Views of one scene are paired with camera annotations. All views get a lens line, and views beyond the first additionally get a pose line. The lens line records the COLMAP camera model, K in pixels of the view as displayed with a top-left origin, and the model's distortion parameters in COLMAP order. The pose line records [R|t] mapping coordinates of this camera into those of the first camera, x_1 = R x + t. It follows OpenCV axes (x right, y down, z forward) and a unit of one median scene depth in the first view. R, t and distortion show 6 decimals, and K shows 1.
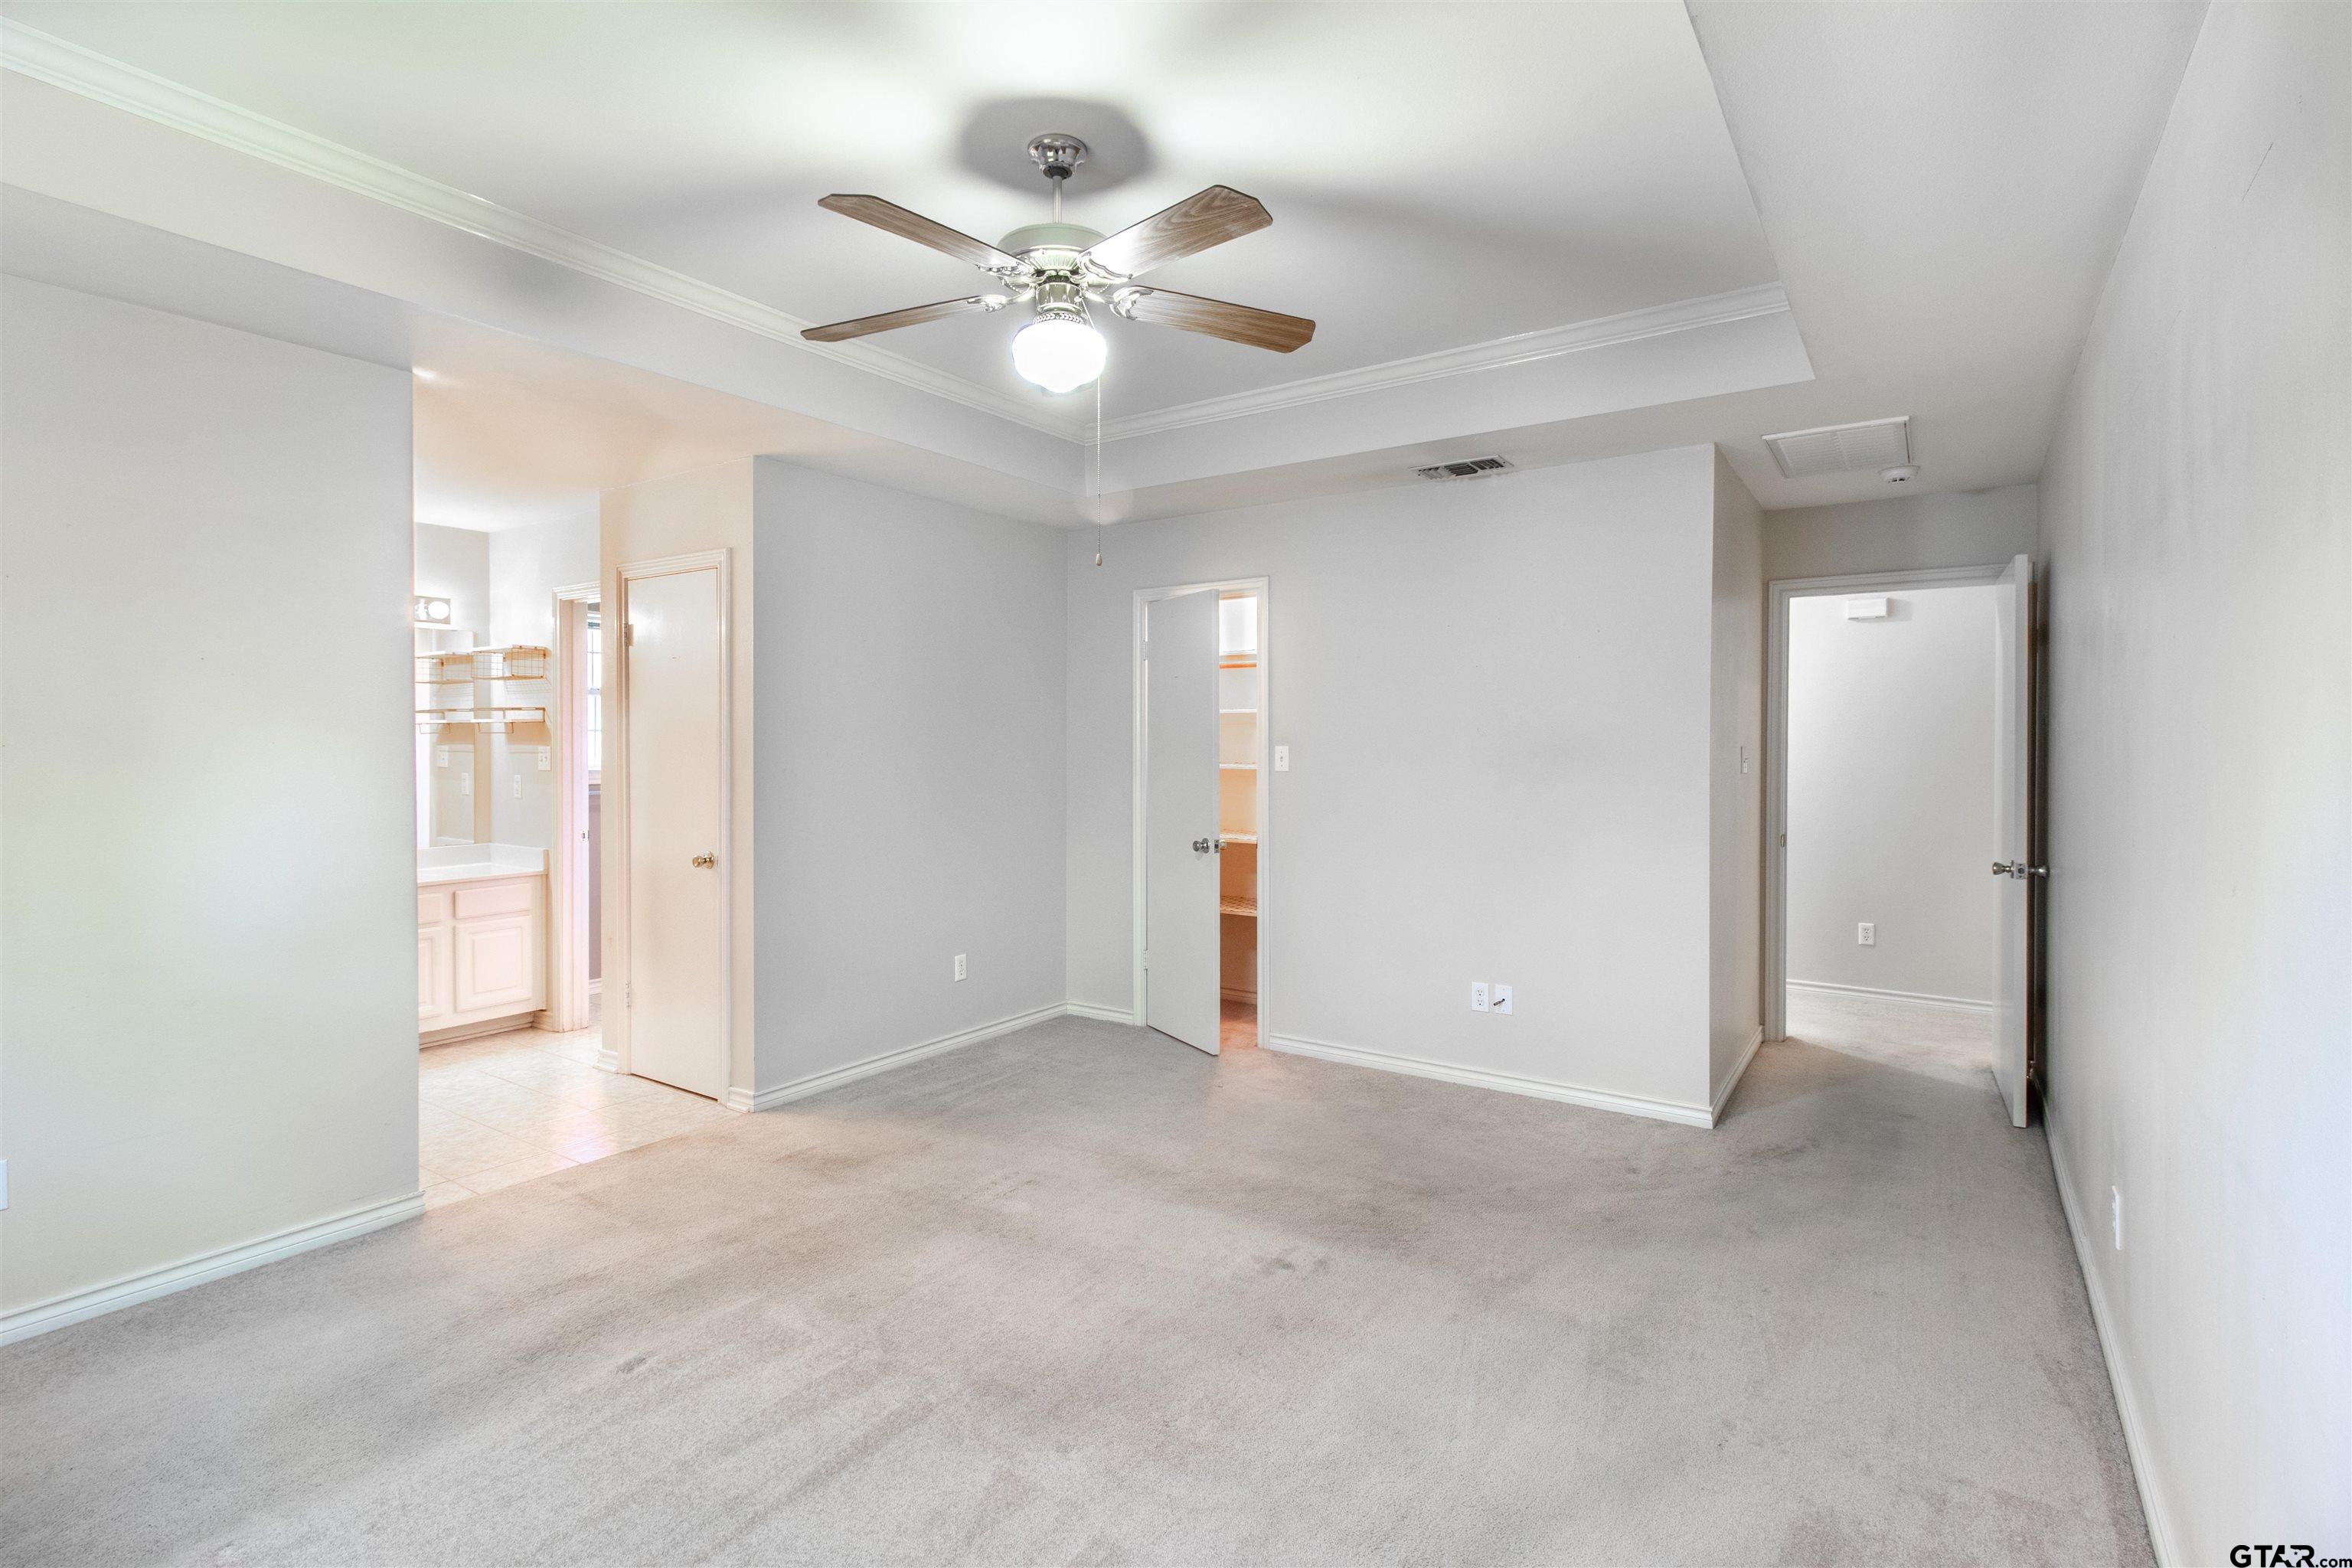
lens RADIAL K [[1105.2, 0, 1171.9], [0, 1105.2, 774.4], [0, 0, 1]] dist [0.000969, 0.000281]
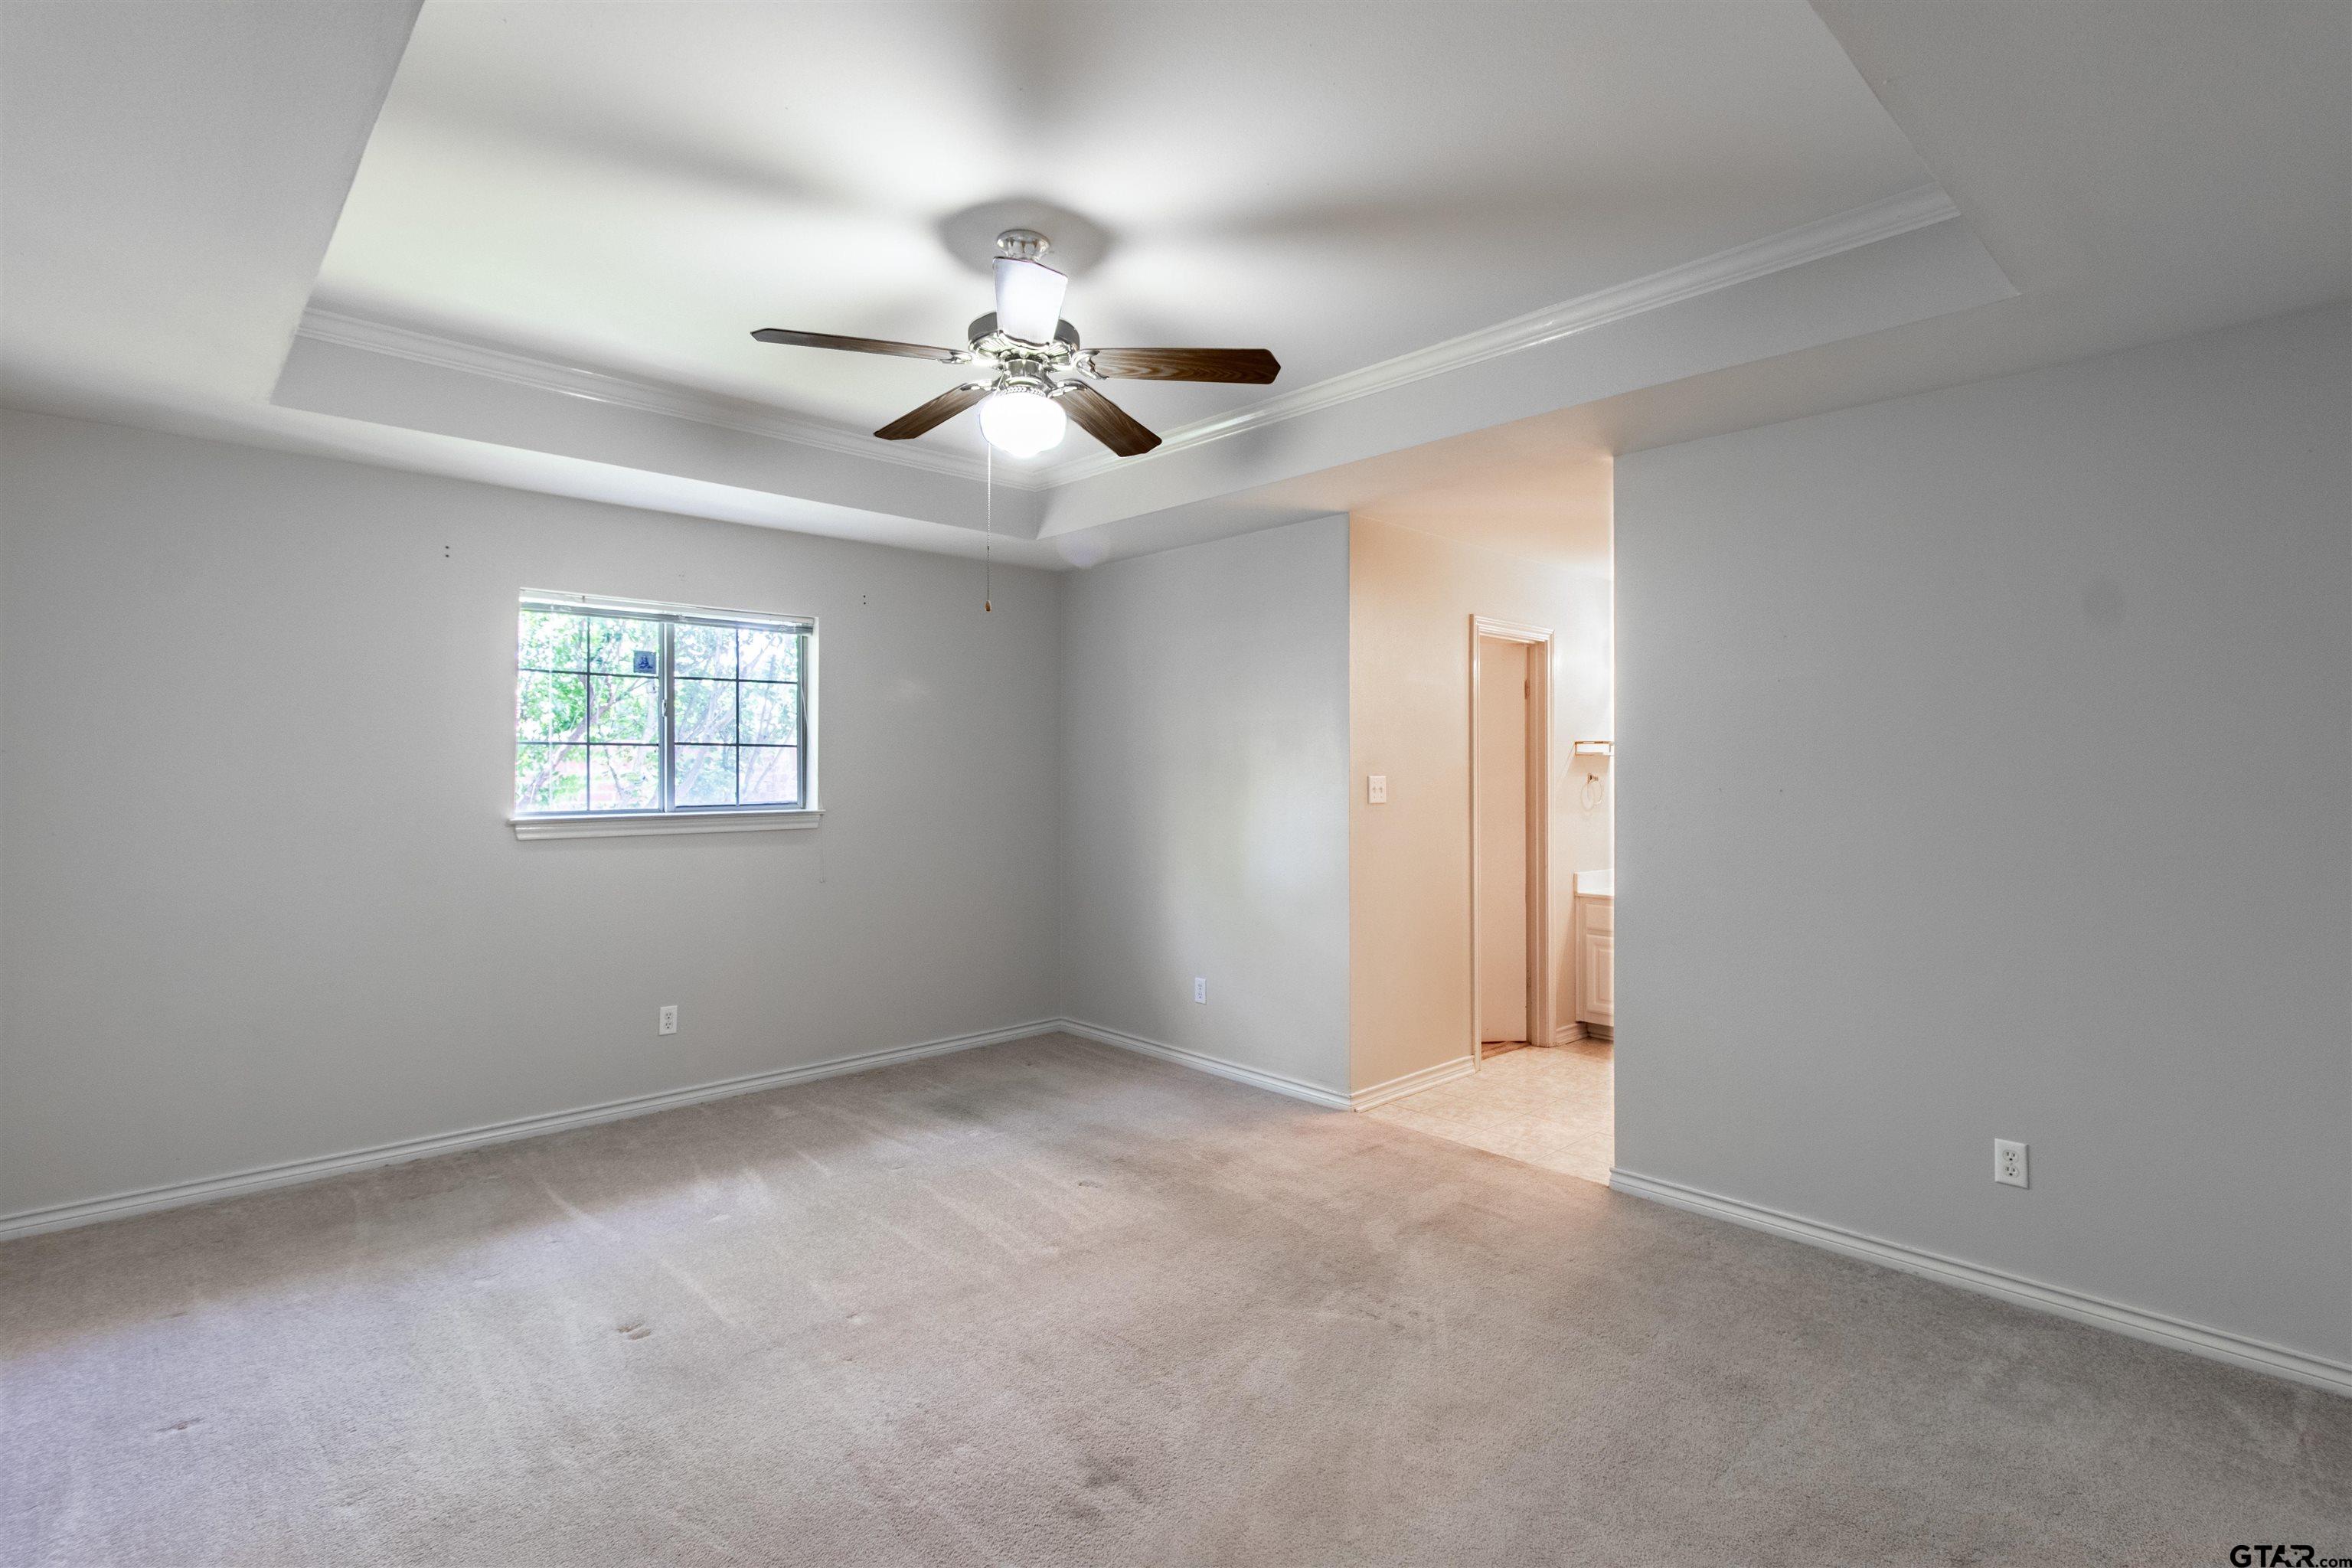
lens RADIAL K [[1105.2, 0, 1171.9], [0, 1105.2, 774.4], [0, 0, 1]] dist [0.000969, 0.000281]
pose [[-0.216795, -0.000039, -0.976217, 0.763712], [-0.027060, 0.999616, 0.005969, -0.031592], [0.975842, 0.027710, -0.216713, 1.119746]]
